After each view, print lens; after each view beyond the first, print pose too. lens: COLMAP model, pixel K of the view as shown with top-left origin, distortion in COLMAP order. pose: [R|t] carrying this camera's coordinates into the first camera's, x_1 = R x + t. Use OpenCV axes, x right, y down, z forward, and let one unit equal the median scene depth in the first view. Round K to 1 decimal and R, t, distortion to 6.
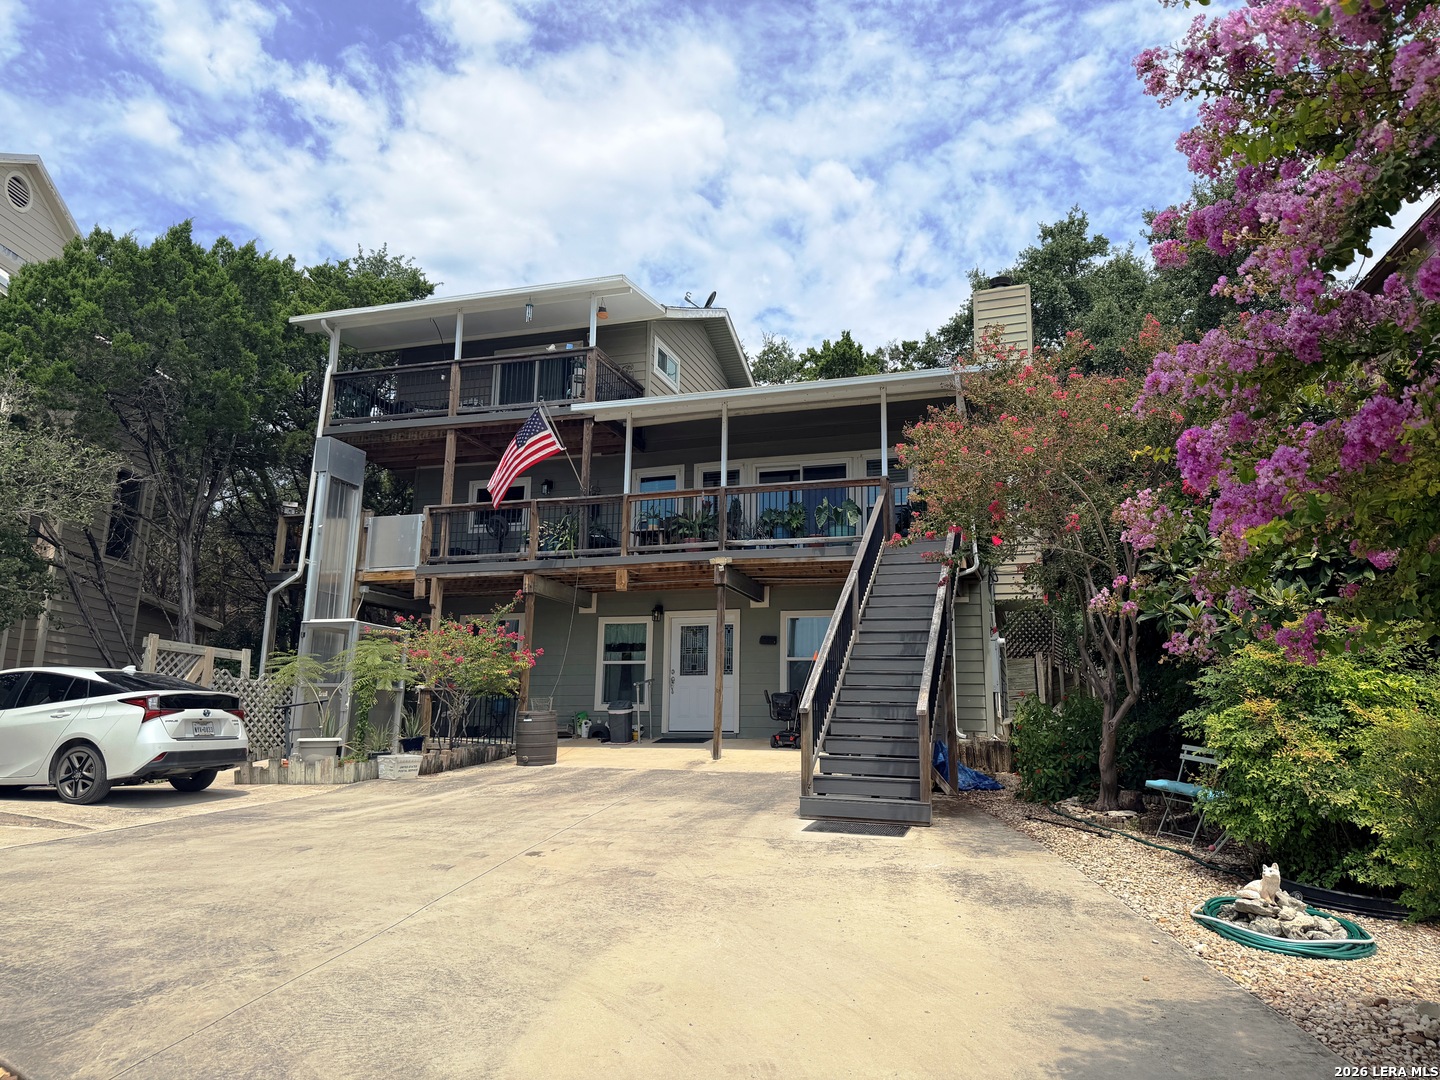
lens RADIAL K [[999.7, 0, 722.8], [0, 999.7, 539.5], [0, 0, 1]] dist [0.009696, 0.000964]
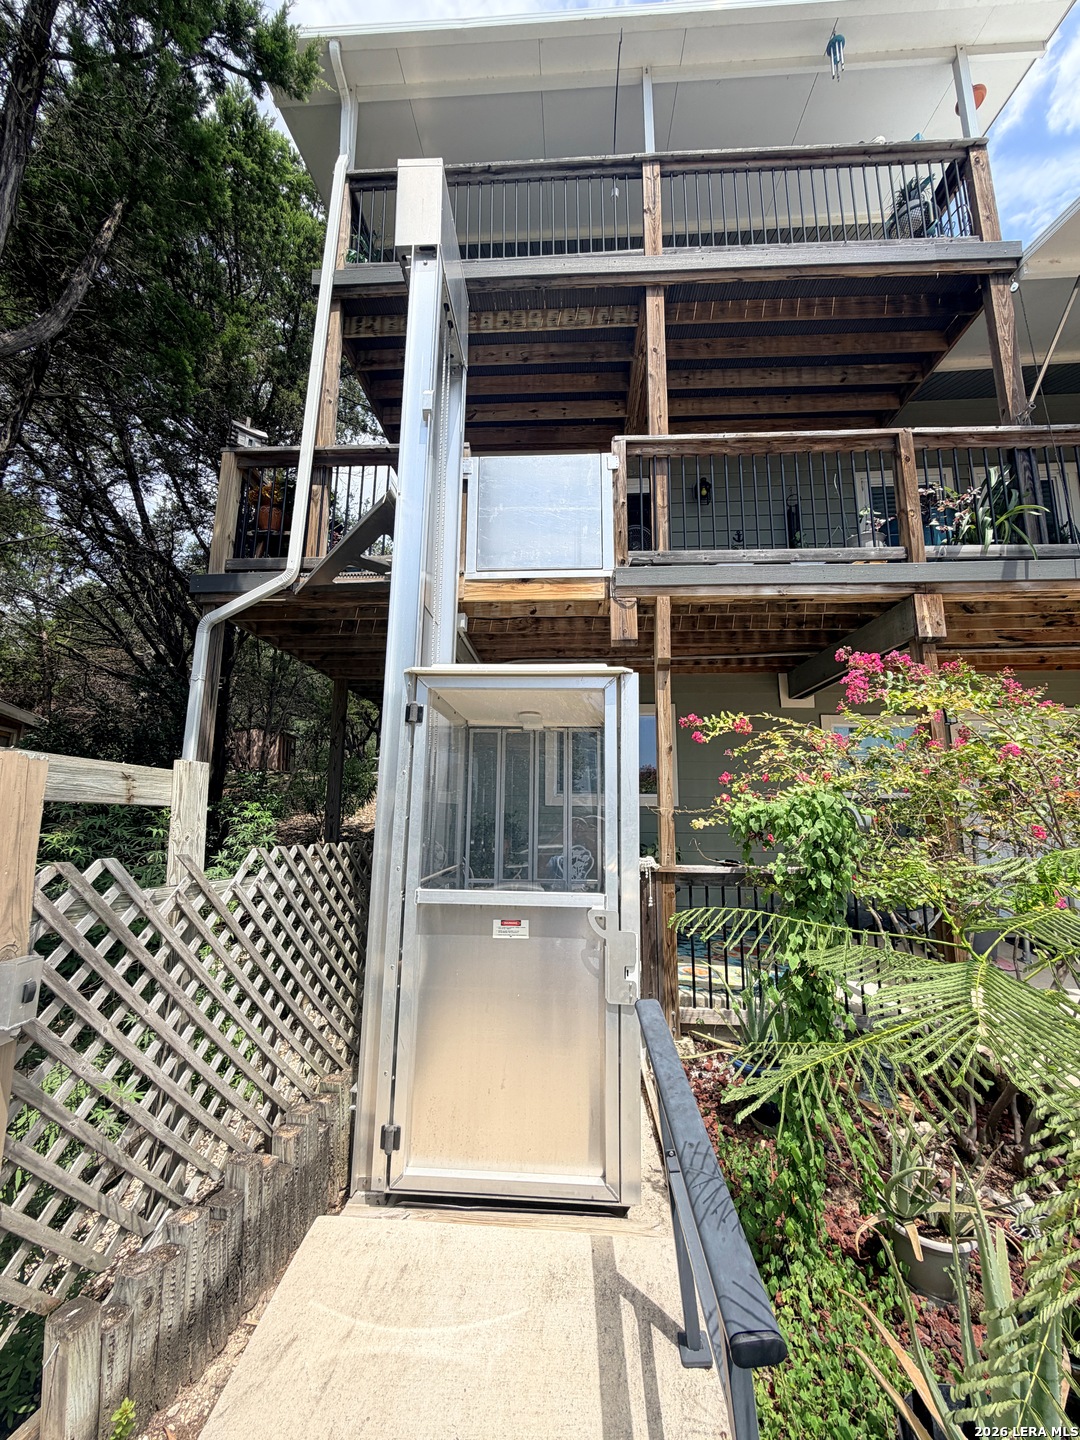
lens RADIAL K [[581.7, 0, 536.8], [0, 581.7, 715.9], [0, 0, 1]] dist [-0.001299, -0.000122]
pose [[0.973417, 0.037960, 0.225872, -0.388590], [-0.047202, 0.998249, 0.035657, 0.080756], [-0.224123, -0.045370, 0.973504, 0.767346]]
